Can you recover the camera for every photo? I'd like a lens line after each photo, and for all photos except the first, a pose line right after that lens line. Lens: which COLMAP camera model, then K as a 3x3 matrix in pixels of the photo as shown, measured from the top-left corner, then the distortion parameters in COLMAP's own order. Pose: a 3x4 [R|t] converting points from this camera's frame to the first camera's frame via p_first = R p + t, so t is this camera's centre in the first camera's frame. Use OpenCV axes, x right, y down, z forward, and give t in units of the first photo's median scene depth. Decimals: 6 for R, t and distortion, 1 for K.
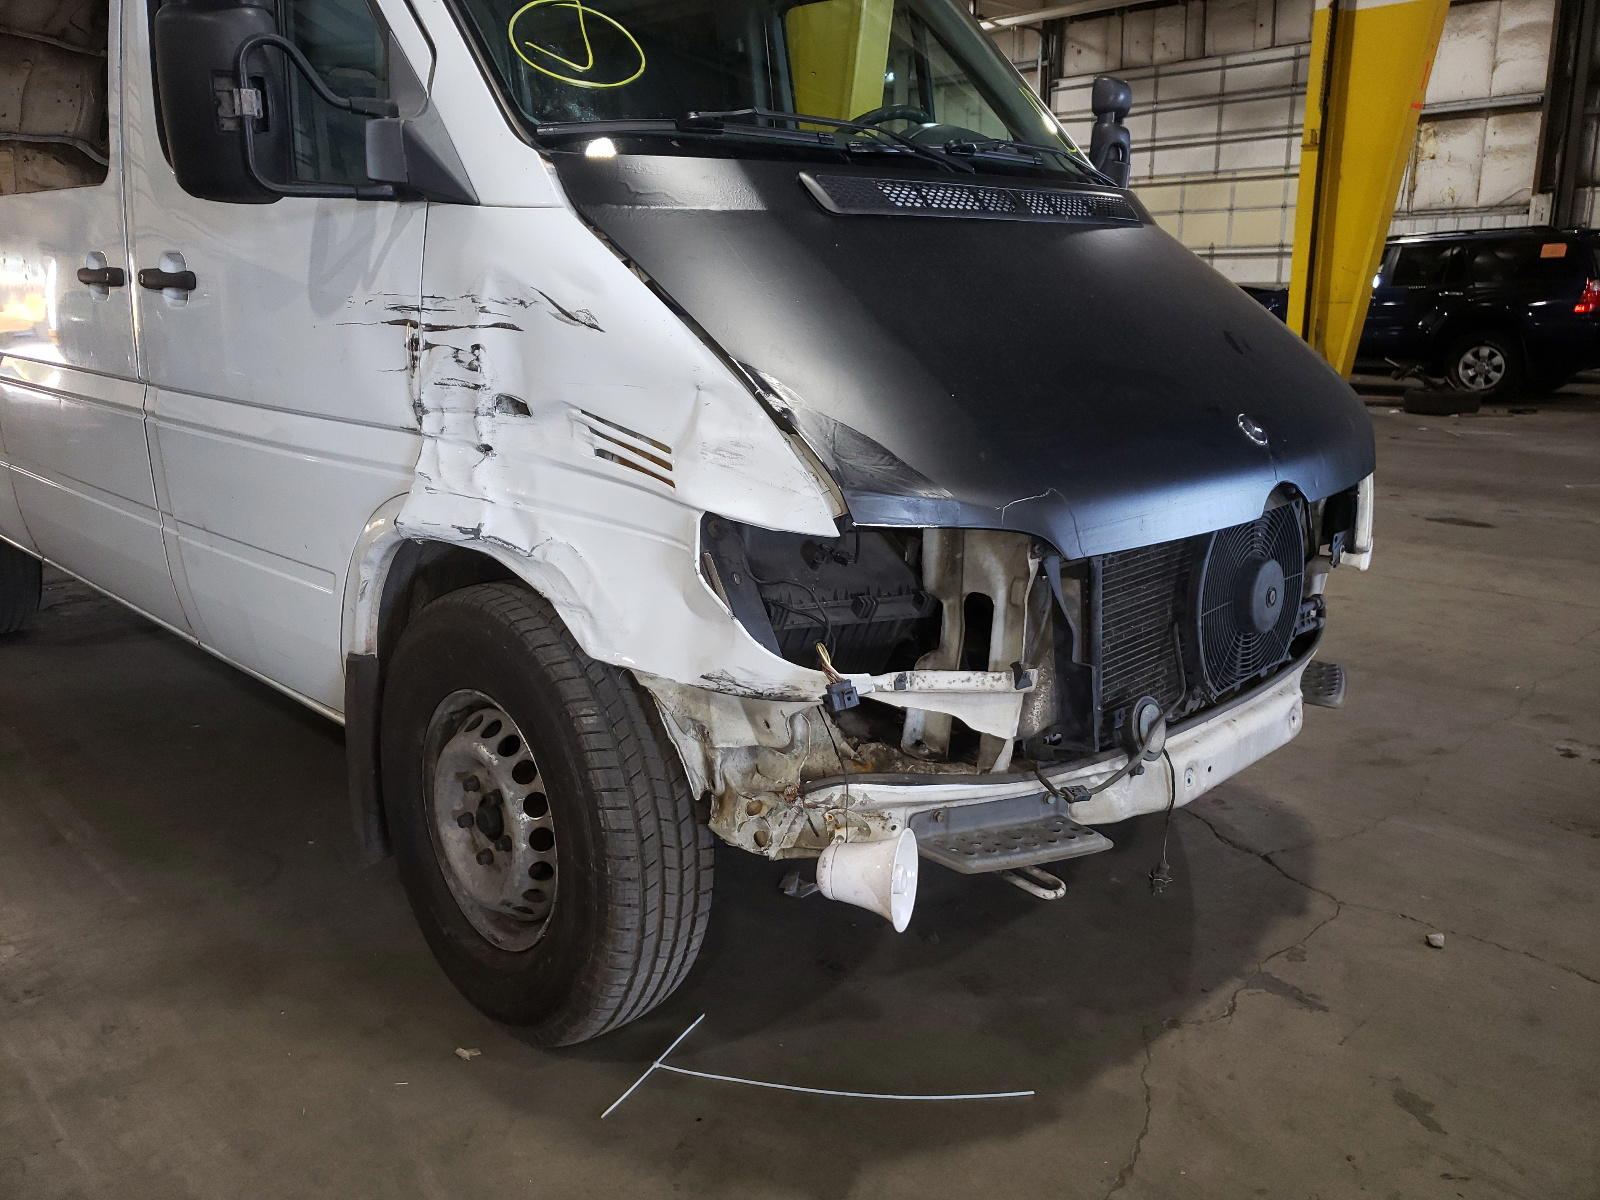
lens RADIAL K [[1246.9, 0, 794.6], [0, 1246.9, 567.7], [0, 0, 1]] dist [0.064116, -0.086771]
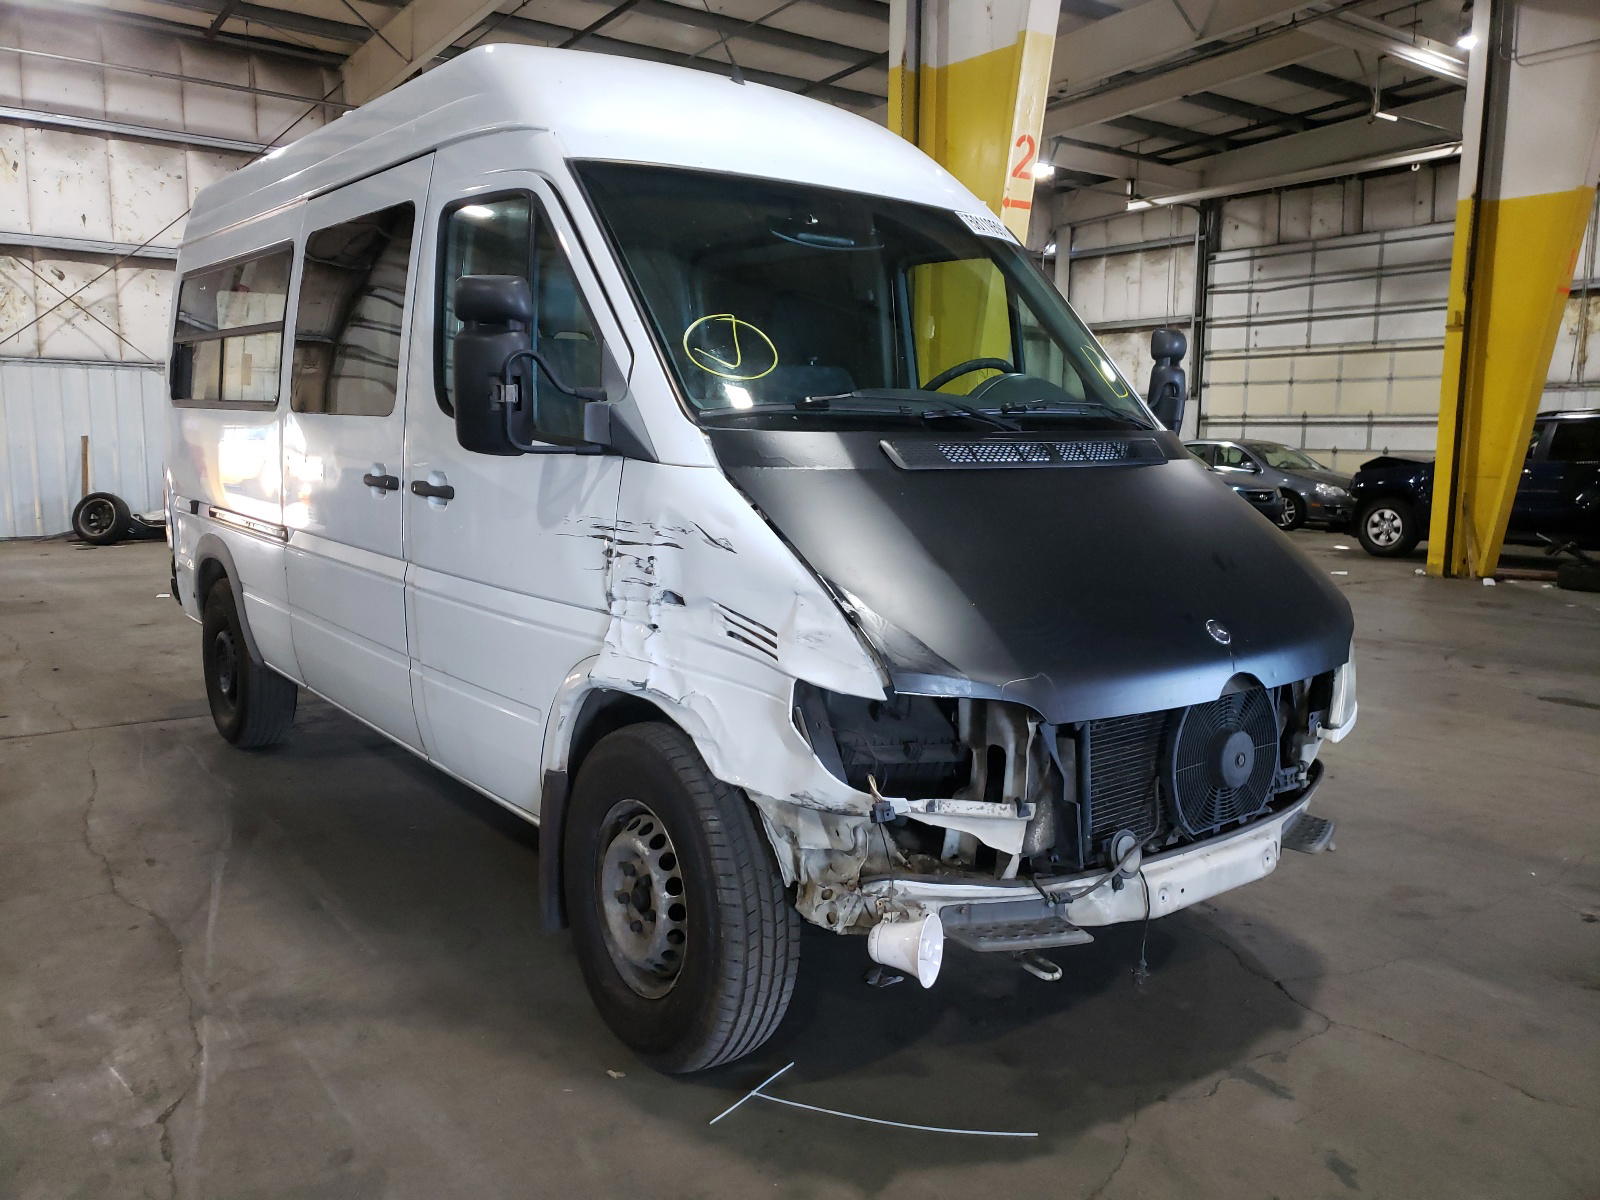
lens RADIAL K [[1206.4, 0, 800.0], [0, 1206.4, 600.0], [0, 0, 1]] dist [0.077187, -0.091138]
pose [[0.992311, 0.030289, -0.120006, 0.081082], [-0.041365, 0.995000, -0.090905, -0.008592], [0.116653, 0.095170, 0.988602, -0.331593]]
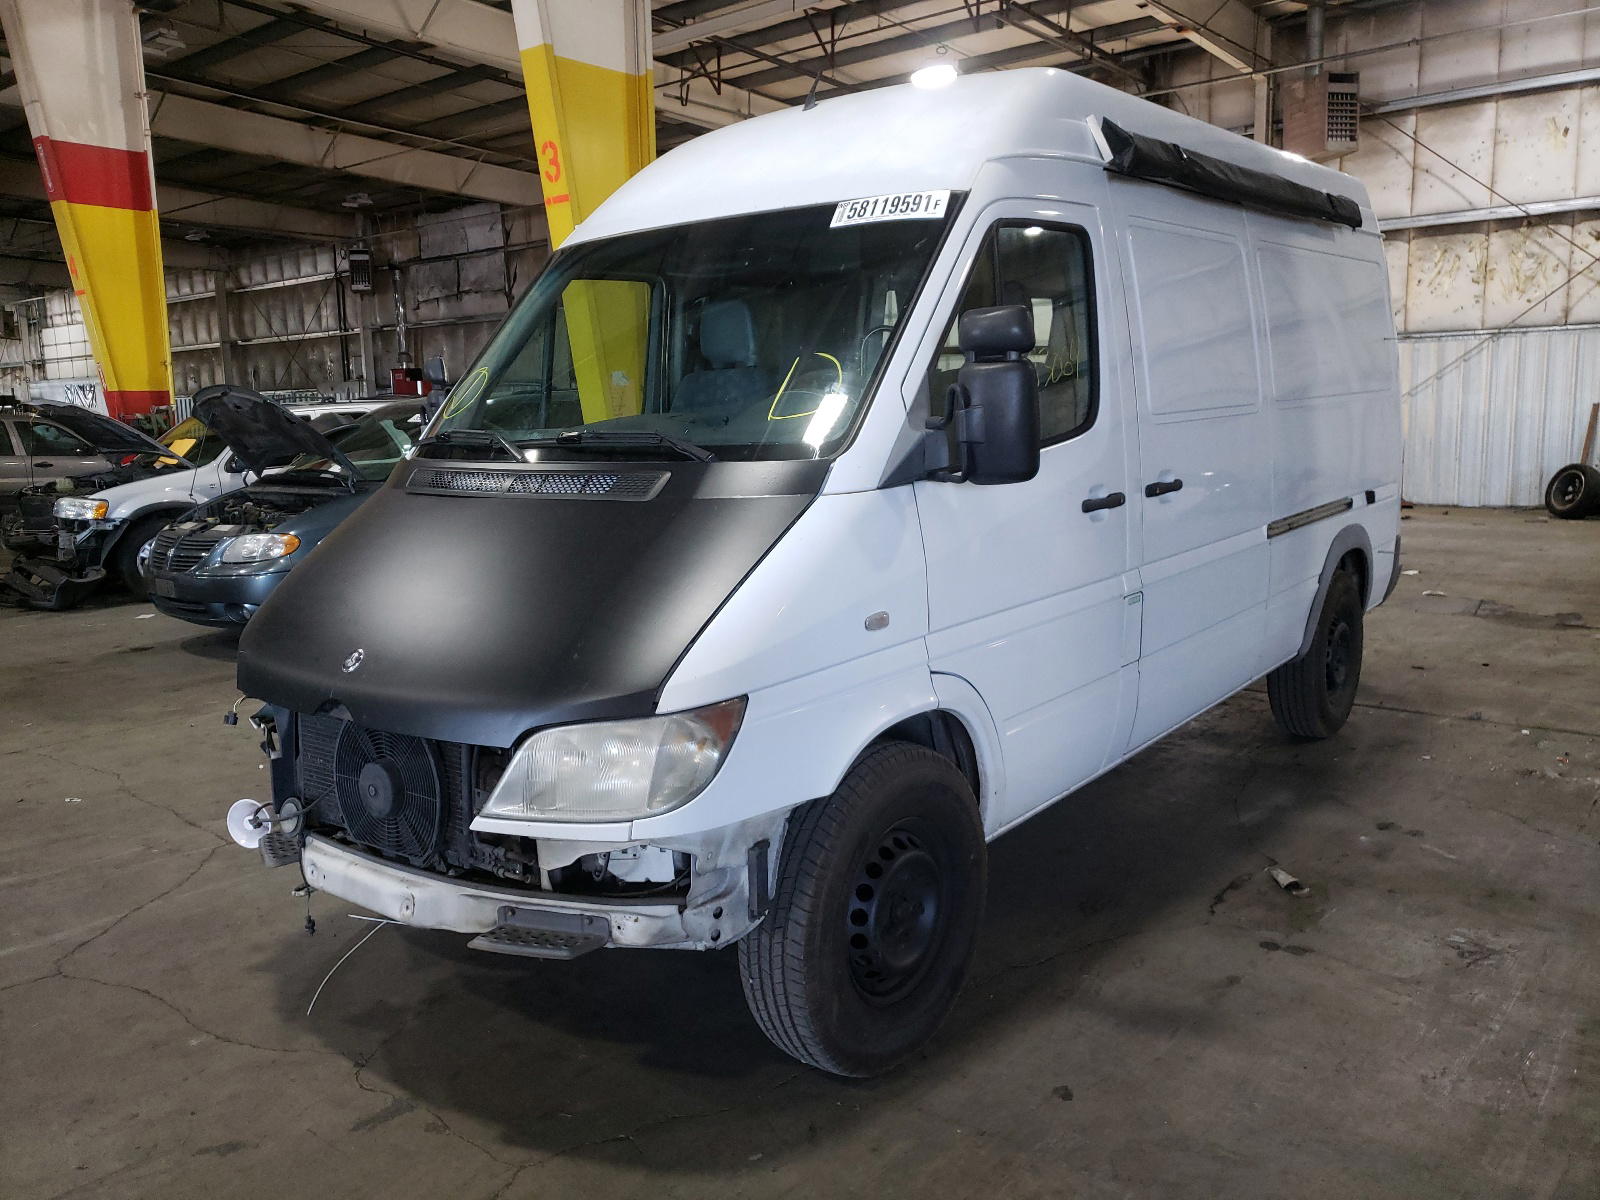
lens RADIAL K [[1246.9, 0, 794.6], [0, 1246.9, 567.7], [0, 0, 1]] dist [0.064116, -0.086771]
pose [[0.095965, 0.122810, -0.987780, 1.845335], [-0.190454, 0.976291, 0.102878, -0.464589], [0.976994, 0.178254, 0.117080, 1.331938]]
